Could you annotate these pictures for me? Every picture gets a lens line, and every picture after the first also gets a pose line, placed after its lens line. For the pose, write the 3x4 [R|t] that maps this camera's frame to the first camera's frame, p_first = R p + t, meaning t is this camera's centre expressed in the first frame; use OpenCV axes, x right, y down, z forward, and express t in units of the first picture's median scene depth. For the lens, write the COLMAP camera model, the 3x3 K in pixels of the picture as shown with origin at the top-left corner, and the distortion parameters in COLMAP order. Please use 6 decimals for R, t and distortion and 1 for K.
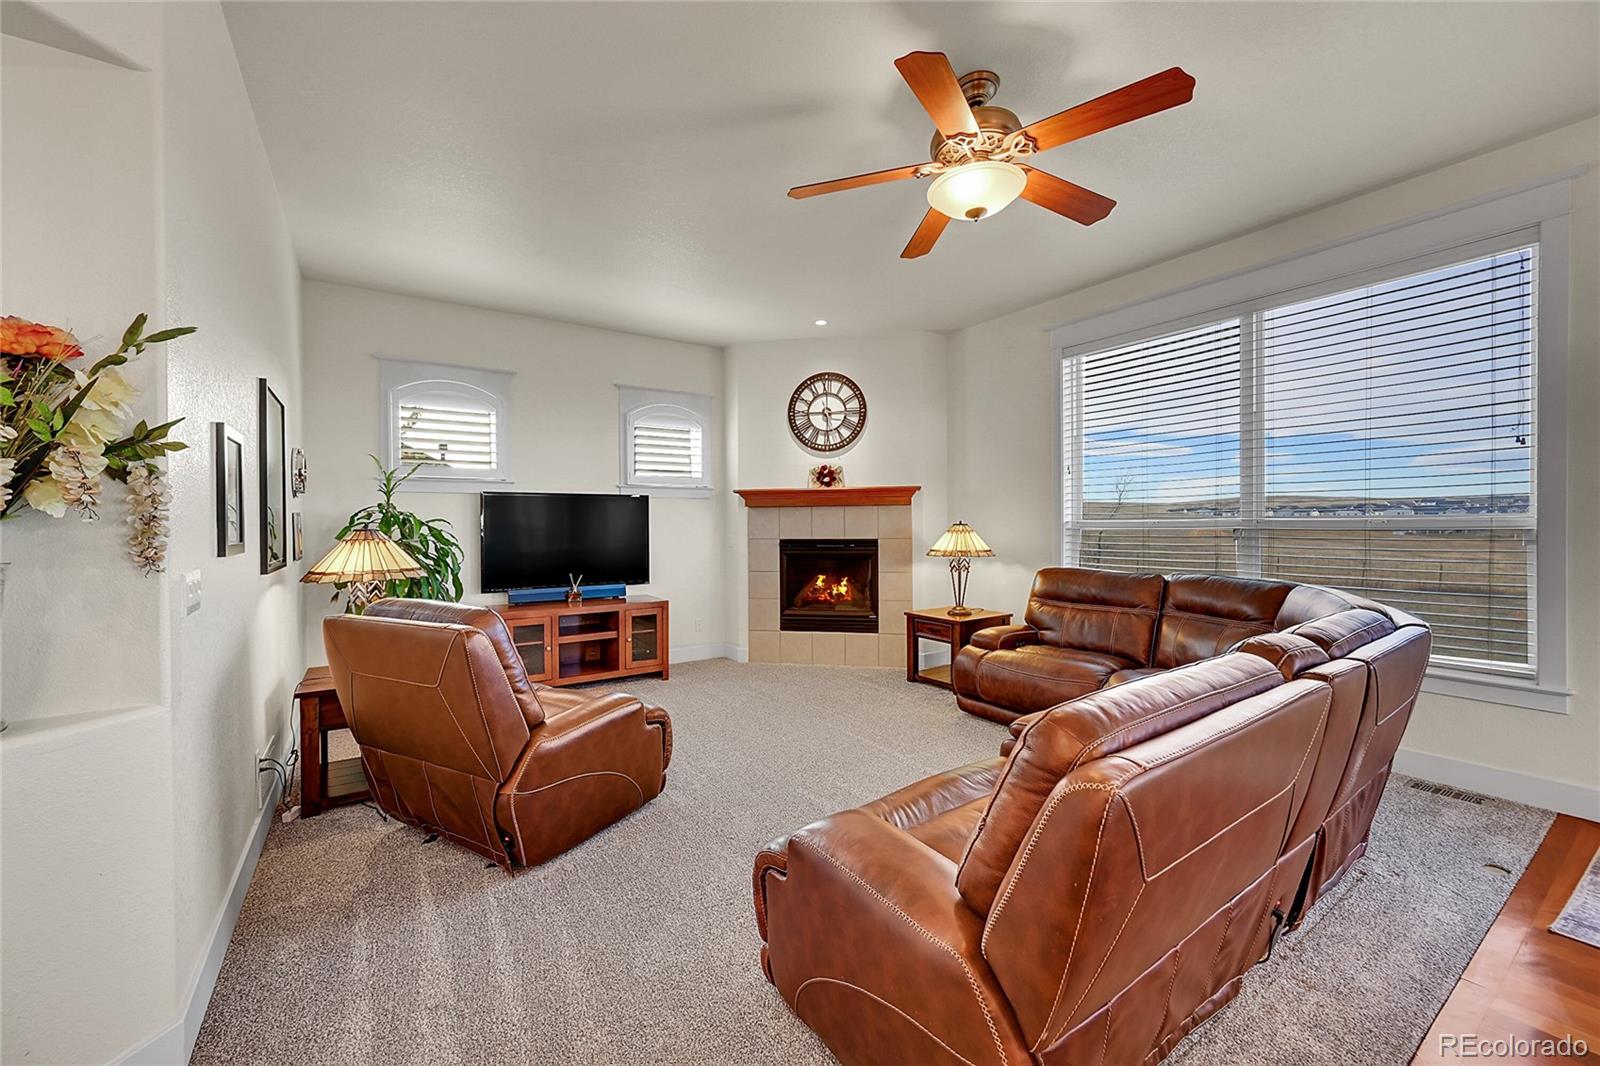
lens RADIAL K [[630.0, 0, 792.3], [0, 630.0, 523.7], [0, 0, 1]] dist [-0.003578, 0.000118]
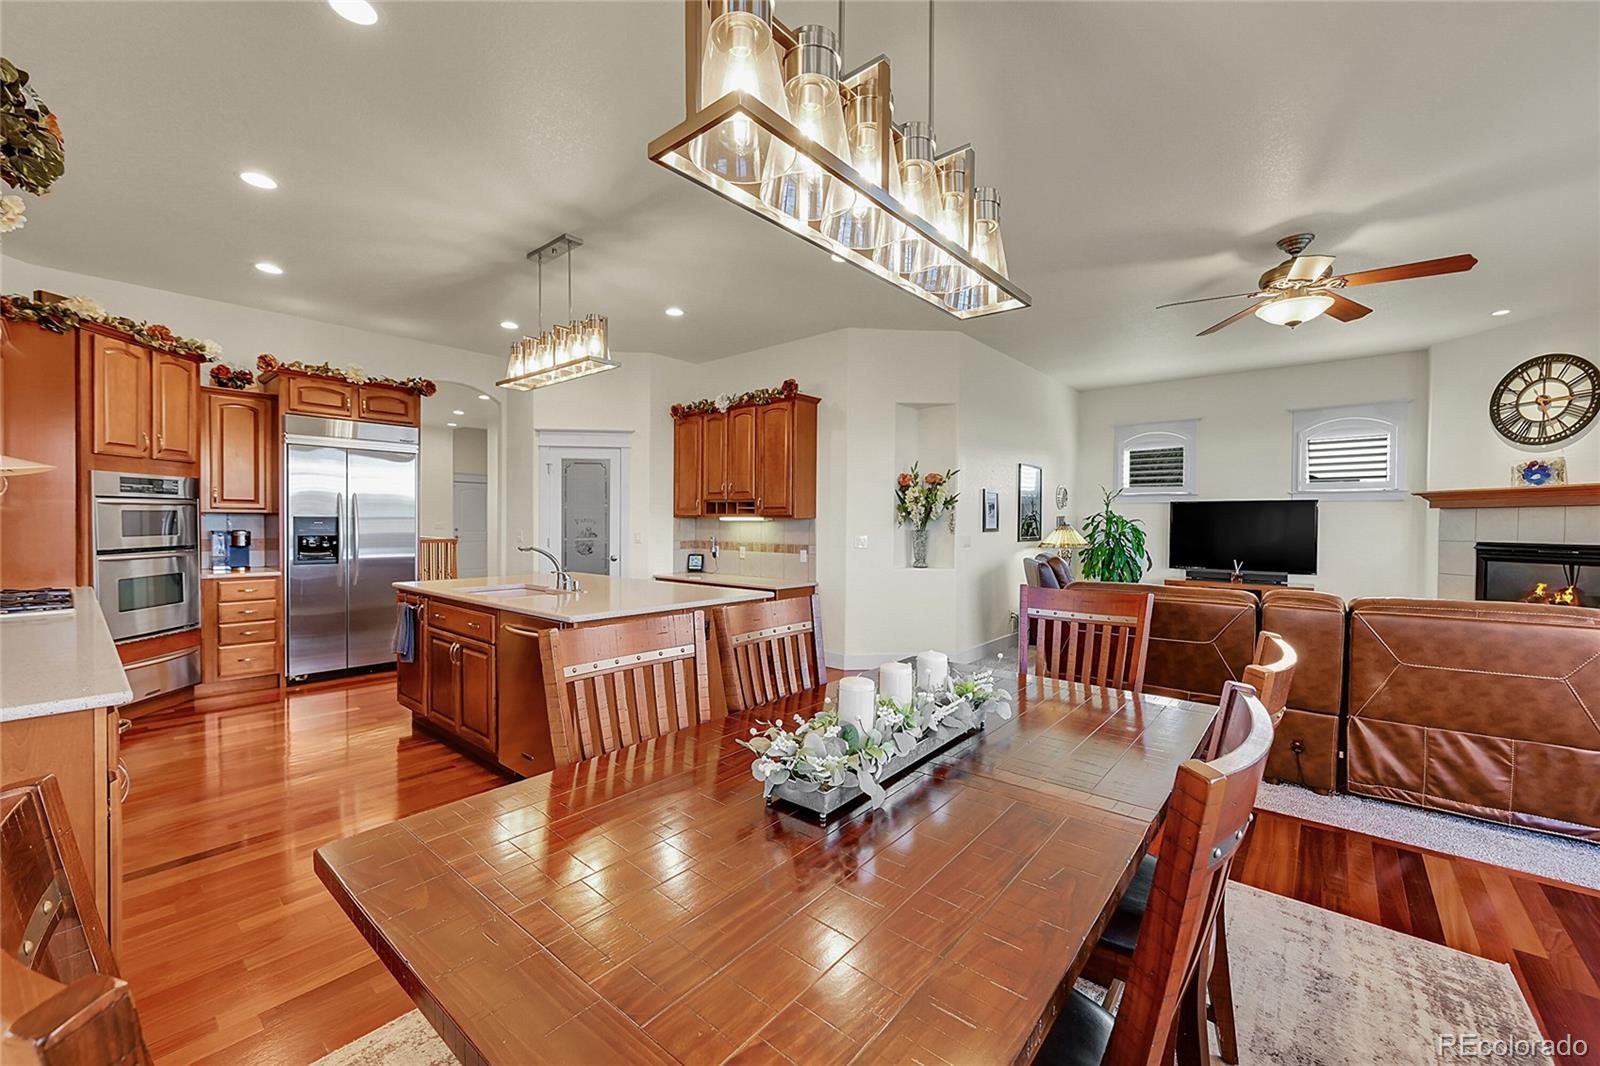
lens RADIAL K [[630.0, 0, 791.1], [0, 630.0, 528.3], [0, 0, 1]] dist [-0.003578, 0.000118]
pose [[0.278669, 0.014161, -0.960283, 0.612496], [-0.007766, 0.999892, 0.012491, 0.001061], [0.960356, 0.003976, 0.278749, -0.267428]]
